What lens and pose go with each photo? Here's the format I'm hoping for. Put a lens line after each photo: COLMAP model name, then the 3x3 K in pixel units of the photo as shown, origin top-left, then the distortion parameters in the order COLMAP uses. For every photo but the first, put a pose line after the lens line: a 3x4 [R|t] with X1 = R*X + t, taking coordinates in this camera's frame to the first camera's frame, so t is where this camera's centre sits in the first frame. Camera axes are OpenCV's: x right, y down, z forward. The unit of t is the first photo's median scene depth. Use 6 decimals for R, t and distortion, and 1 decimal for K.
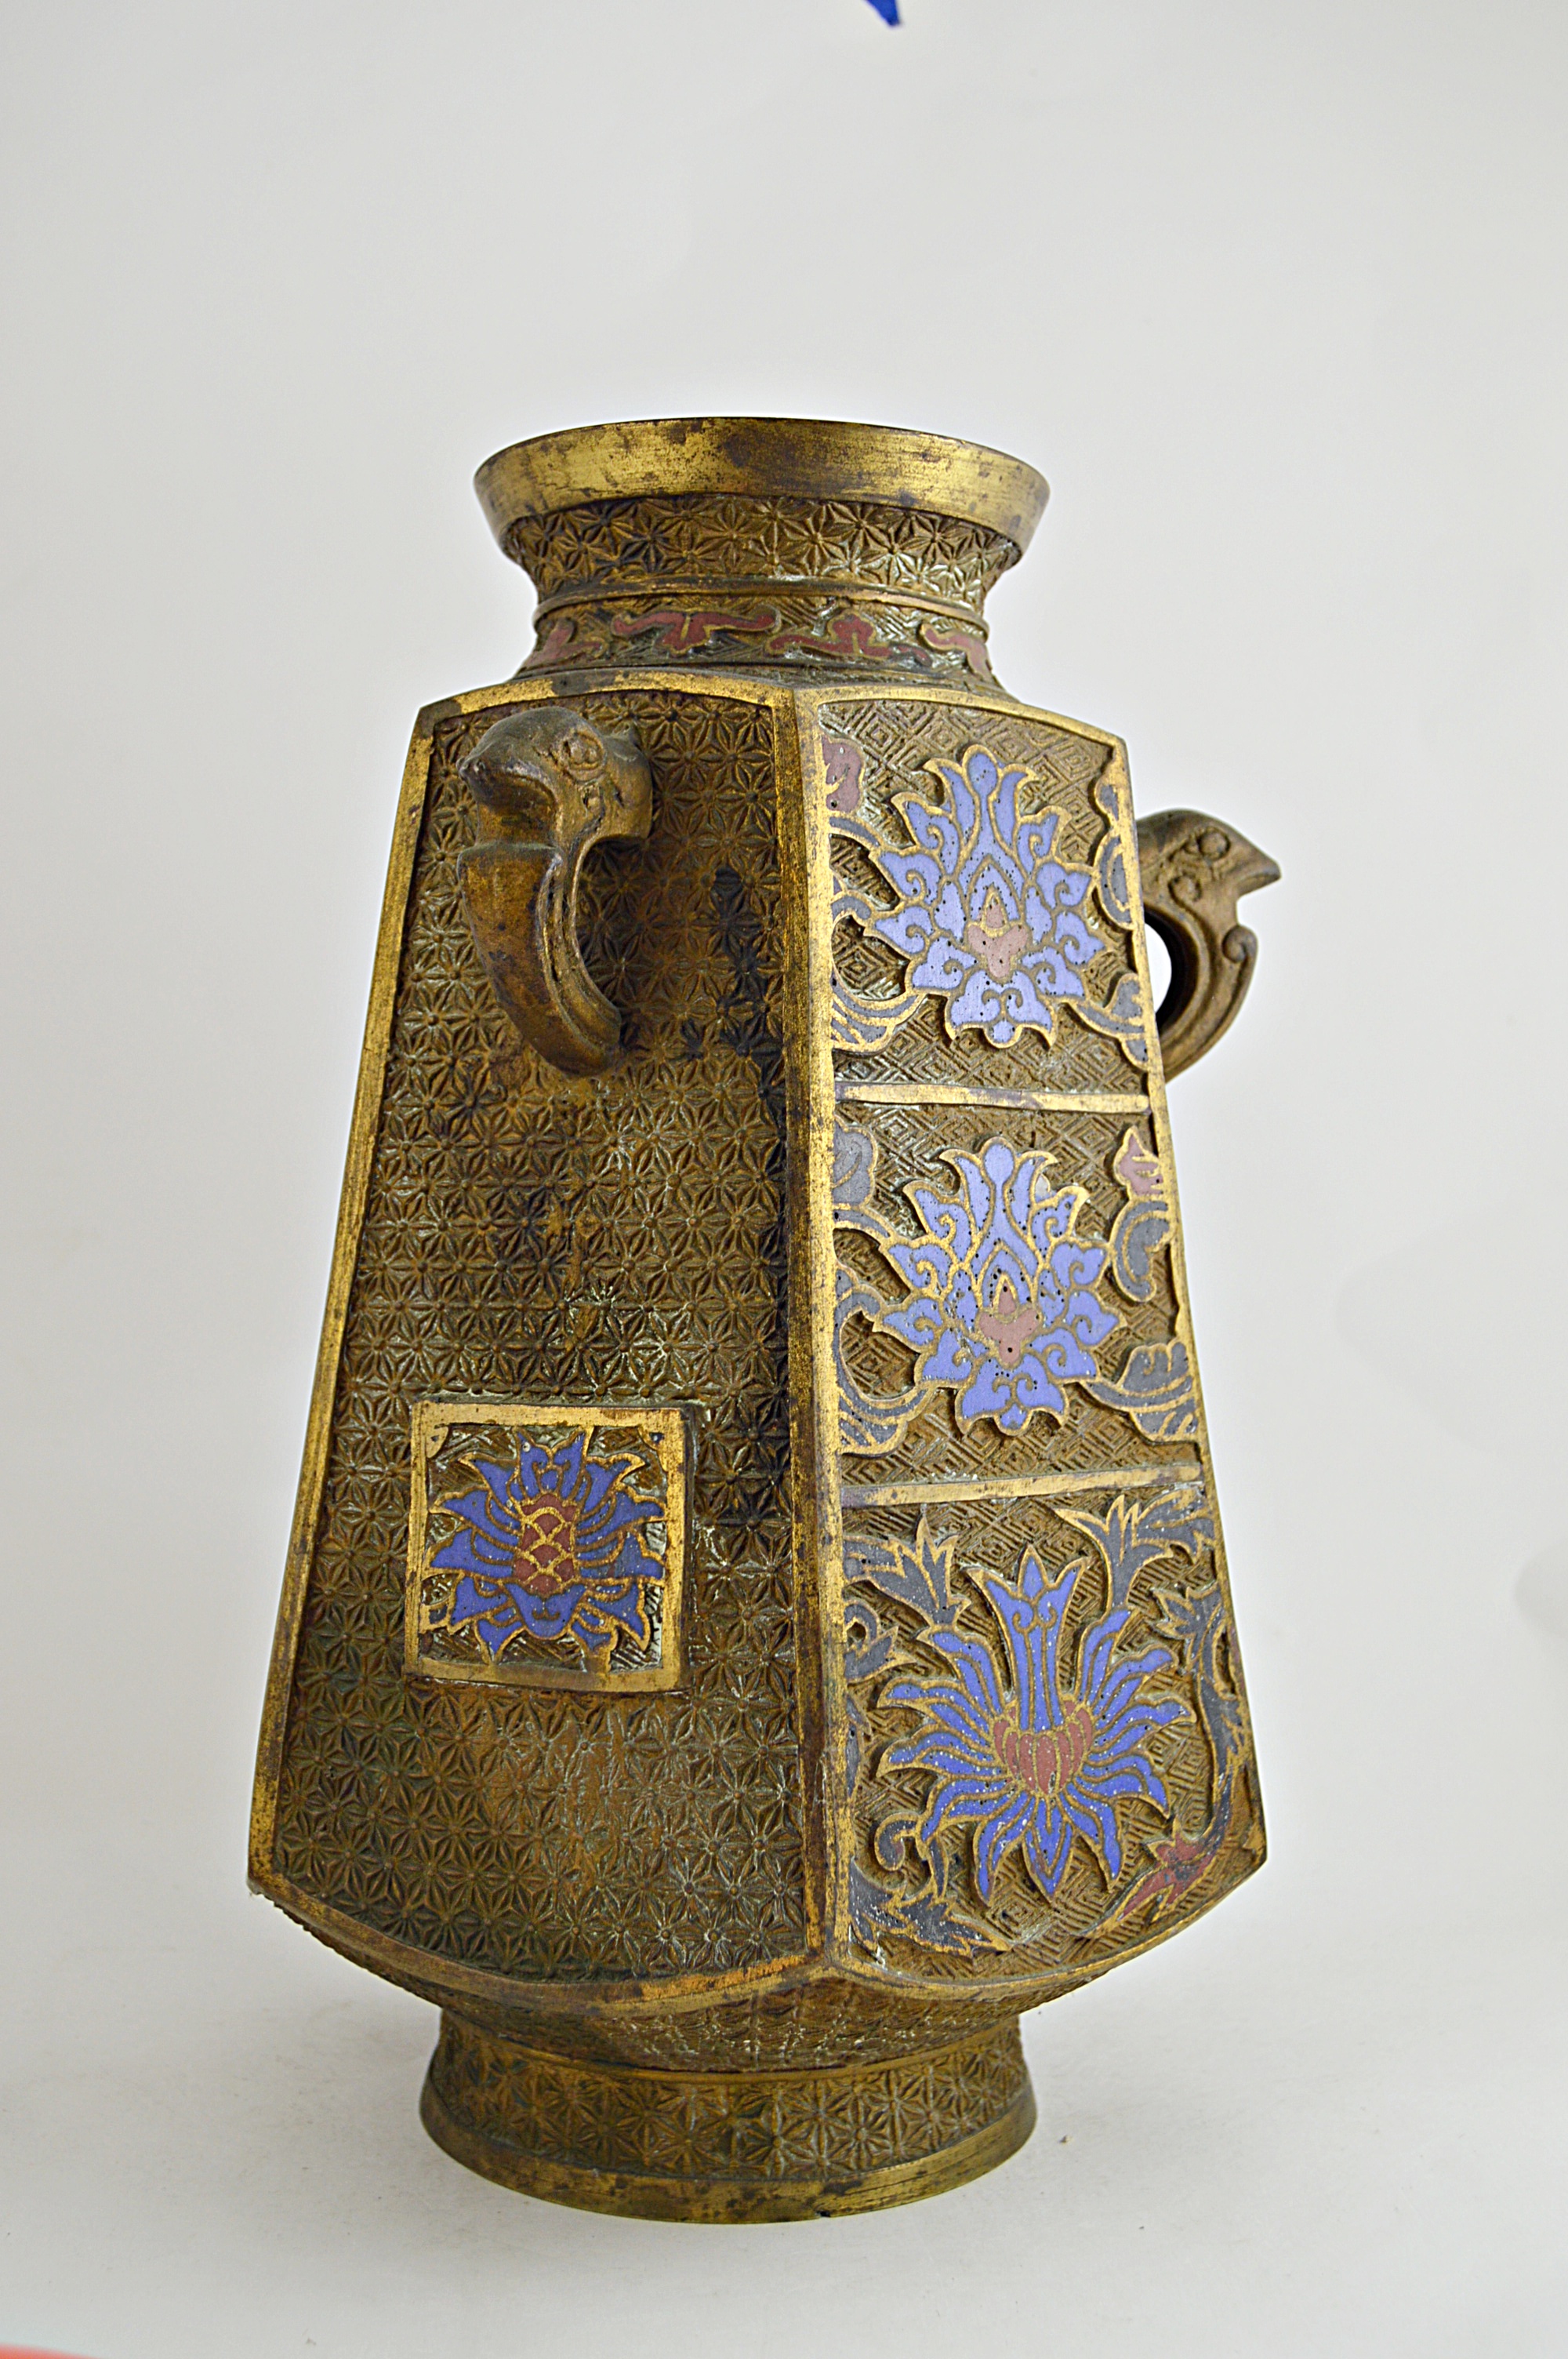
lens RADIAL K [[2703.3, 0, 784.0], [0, 2703.3, 1179.5], [0, 0, 1]] dist [-0.022927, -0.026641]
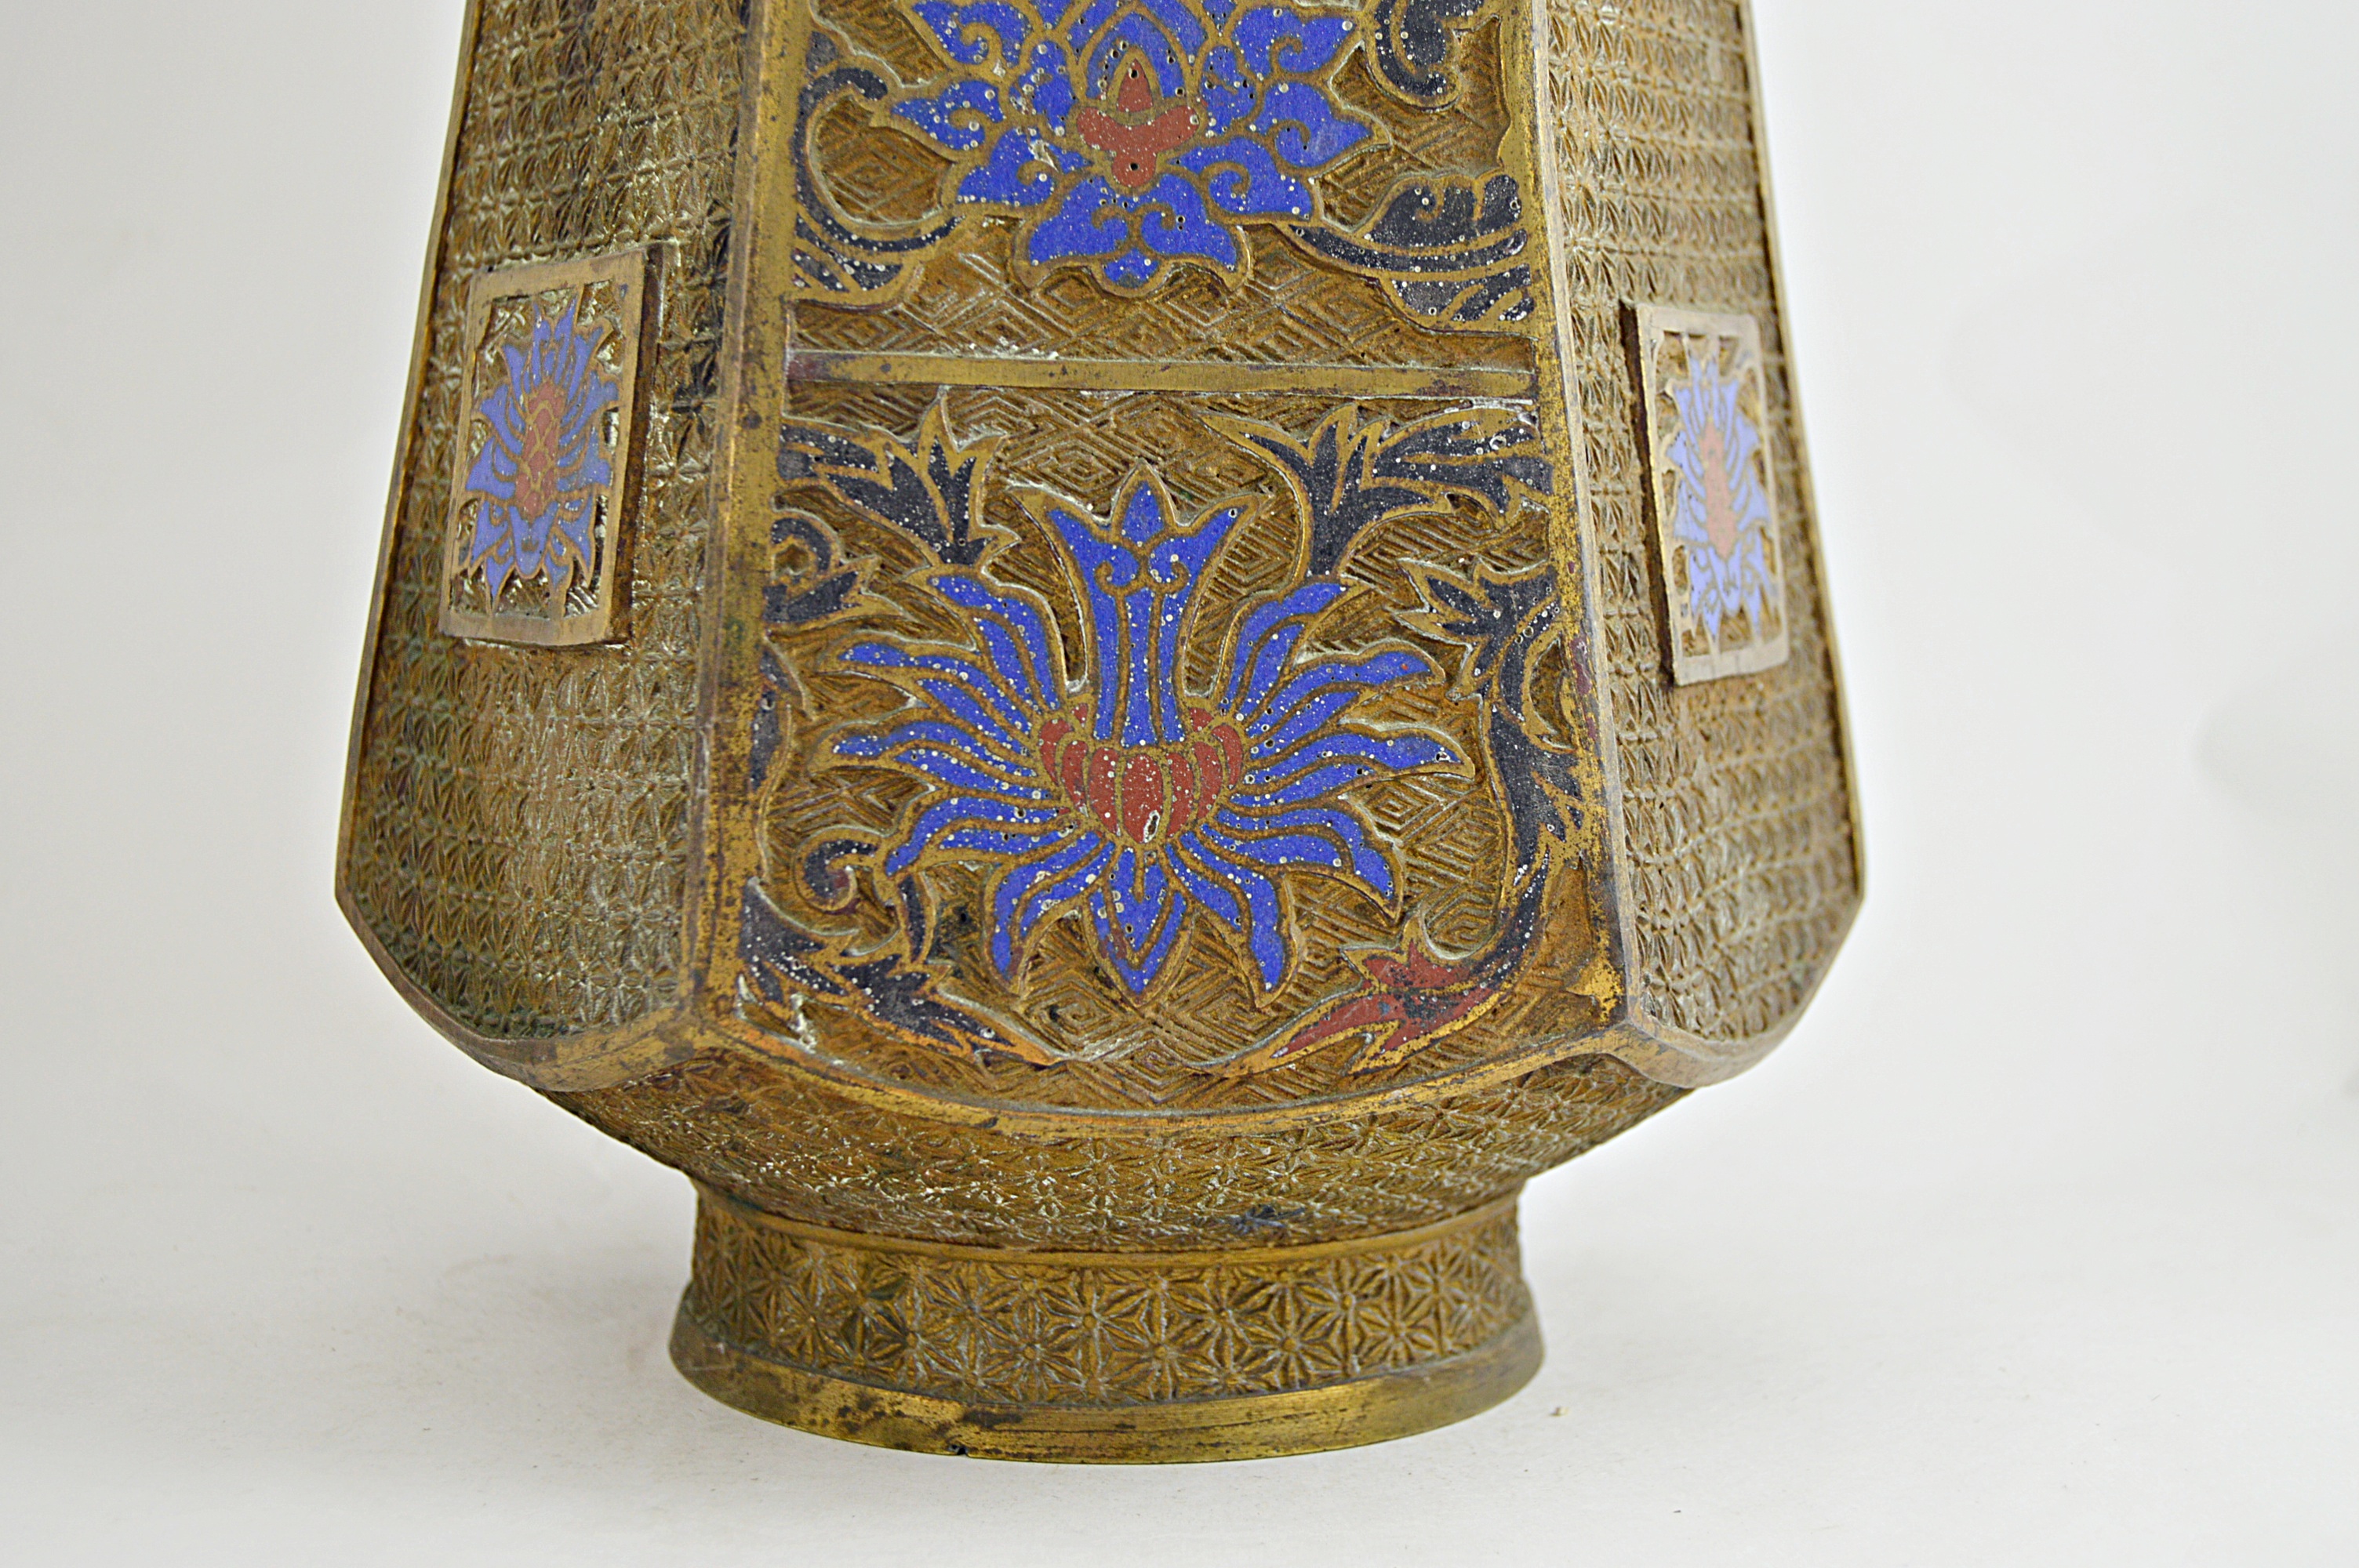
lens RADIAL K [[3470.3, 0, 1179.5], [0, 3470.3, 784.0], [0, 0, 1]] dist [-0.022368, 0.009842]
pose [[0.832391, 0.050524, -0.551881, 0.559784], [-0.010292, 0.997073, 0.075758, 0.147708], [0.554093, -0.057380, 0.830475, 0.305198]]
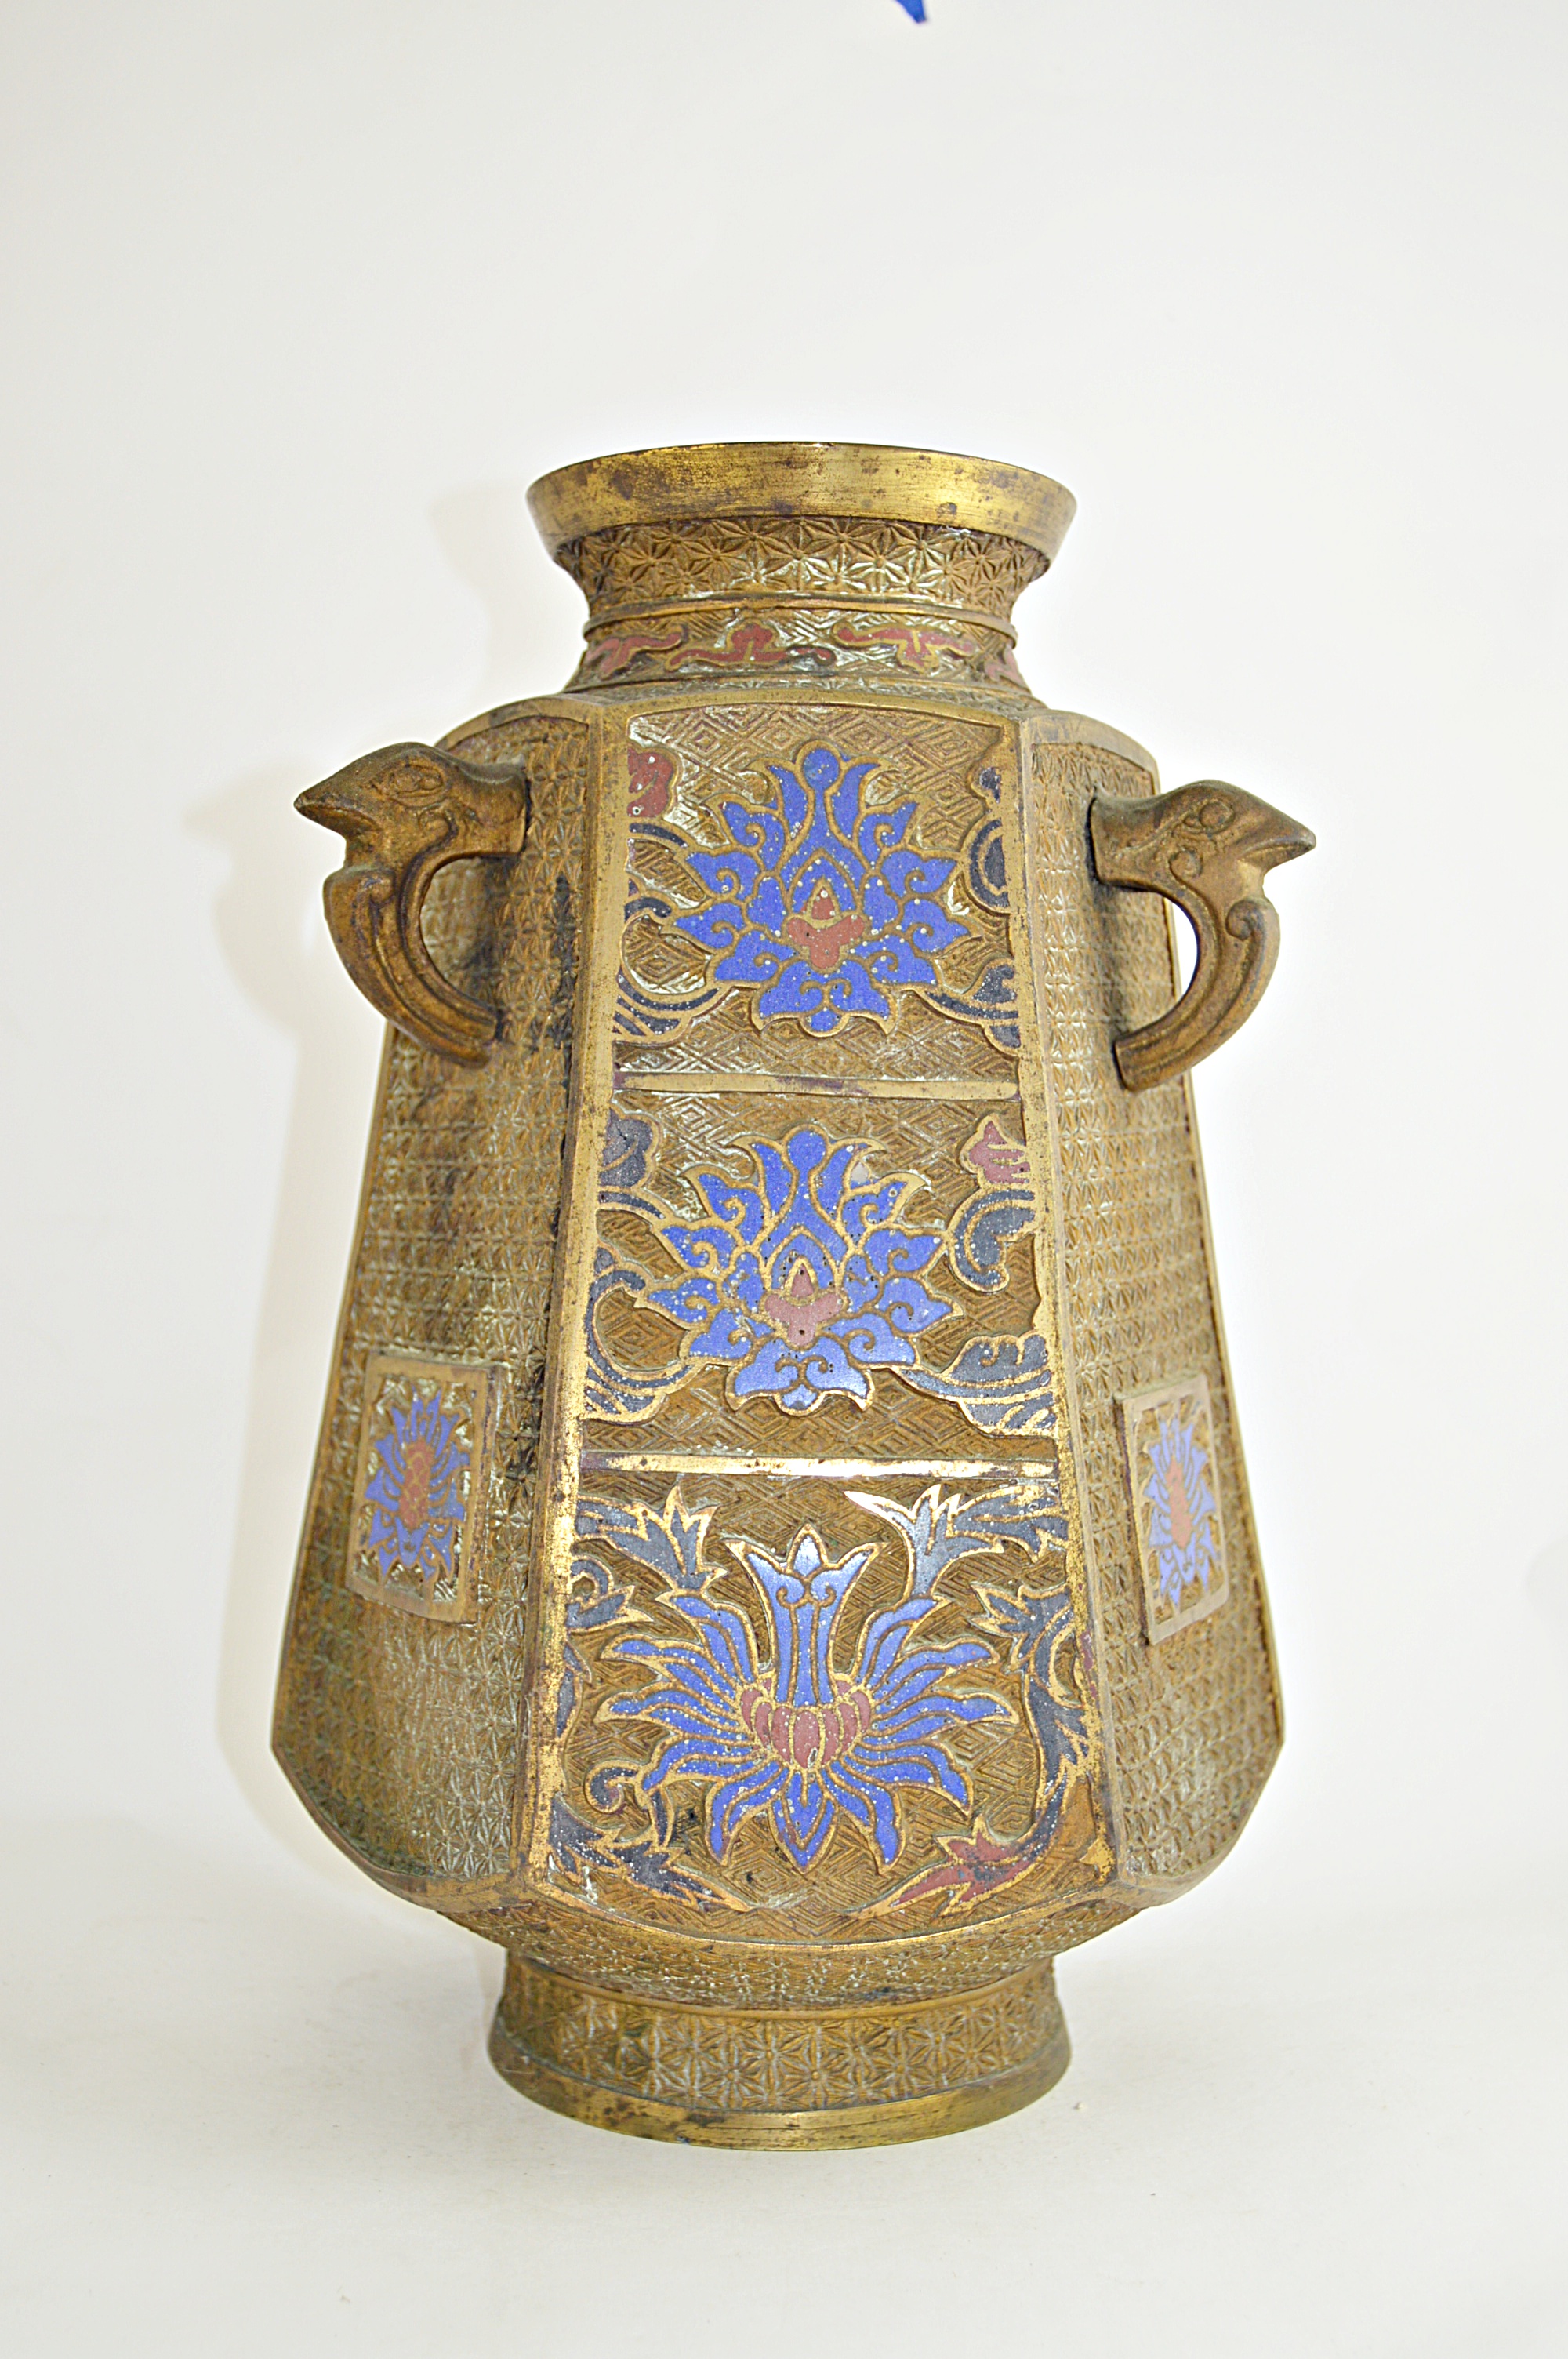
lens RADIAL K [[2703.3, 0, 784.0], [0, 2703.3, 1179.5], [0, 0, 1]] dist [-0.022927, -0.026641]
pose [[0.826070, 0.014529, -0.563381, 0.653675], [-0.011120, 0.999893, 0.009480, -0.004406], [0.563458, -0.001567, 0.826143, 0.150361]]
